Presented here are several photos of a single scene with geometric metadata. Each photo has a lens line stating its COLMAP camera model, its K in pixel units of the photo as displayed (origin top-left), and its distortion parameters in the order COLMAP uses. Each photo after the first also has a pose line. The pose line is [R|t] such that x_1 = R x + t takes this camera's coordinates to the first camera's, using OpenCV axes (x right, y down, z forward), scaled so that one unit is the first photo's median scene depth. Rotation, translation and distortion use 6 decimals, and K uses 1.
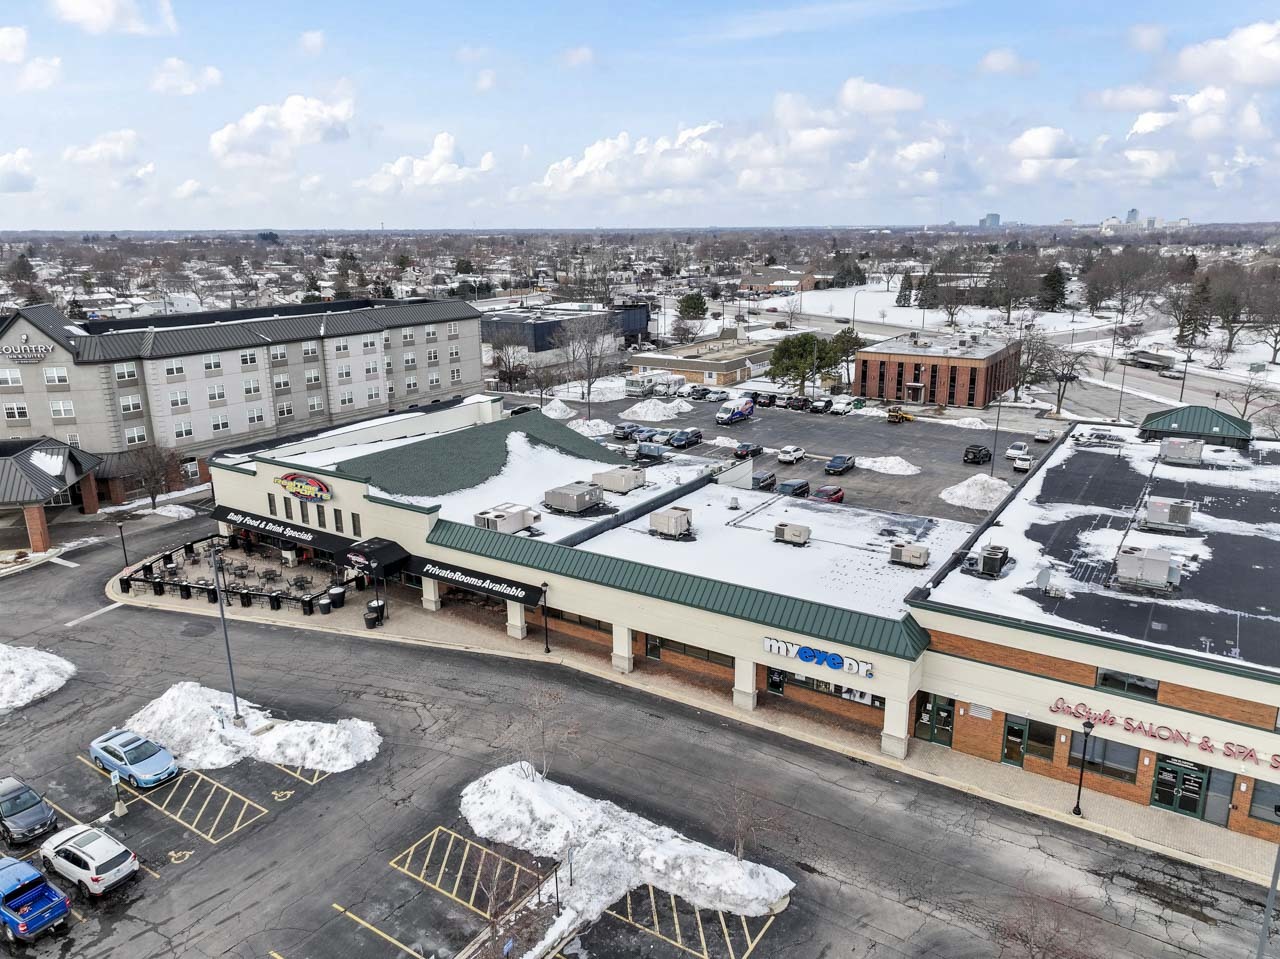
lens RADIAL K [[899.7, 0, 640.0], [0, 899.7, 479.5], [0, 0, 1]] dist [0.007222, 0.002407]
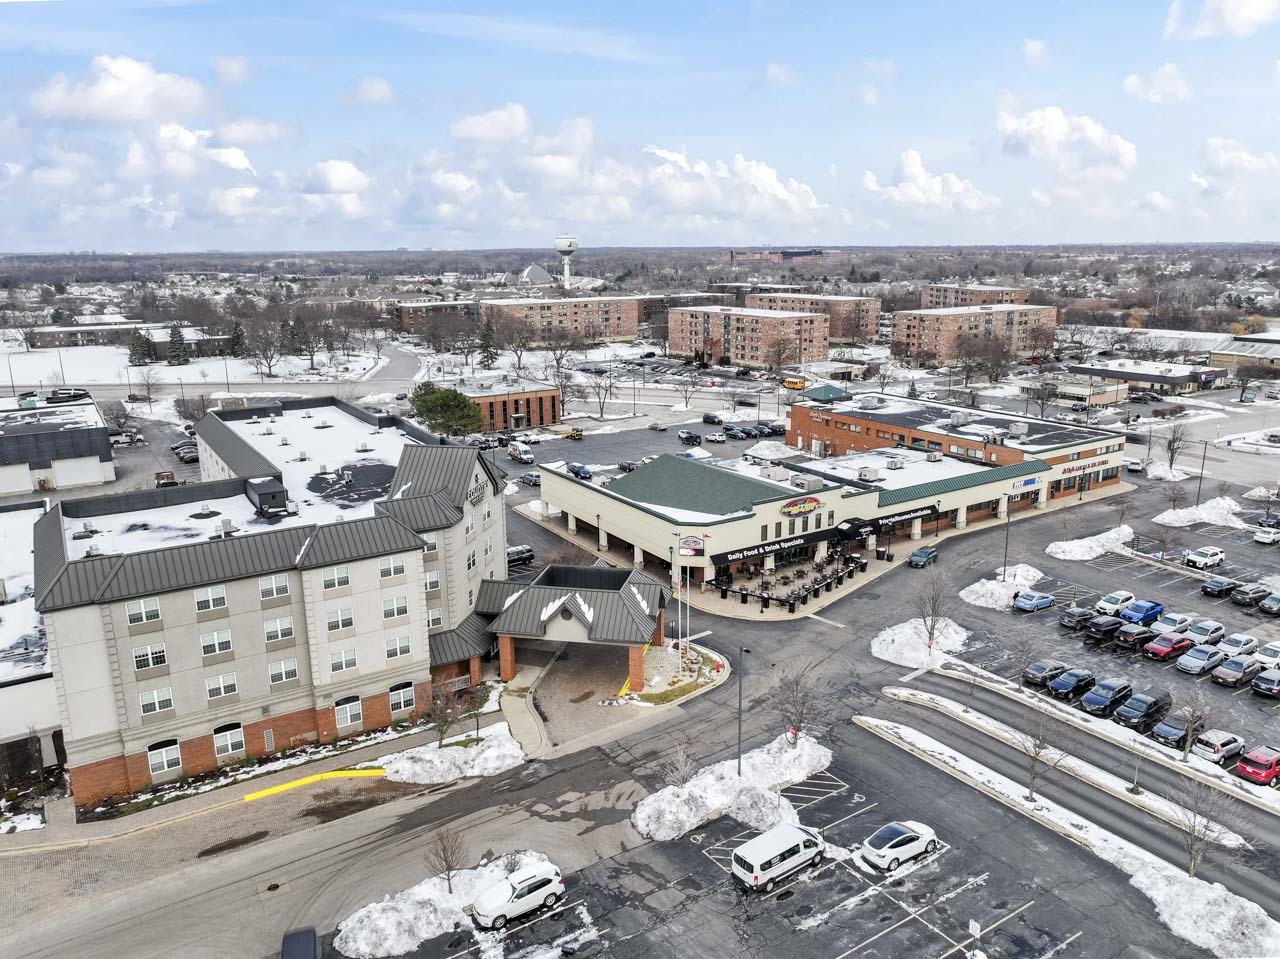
lens RADIAL K [[938.2, 0, 640.0], [0, 938.2, 479.5], [0, 0, 1]] dist [0.006942, 0.002790]
pose [[0.402278, -0.213455, 0.890286, -2.198769], [0.248500, 0.961391, 0.118218, -0.338411], [-0.881147, 0.173680, 0.439790, 0.651419]]
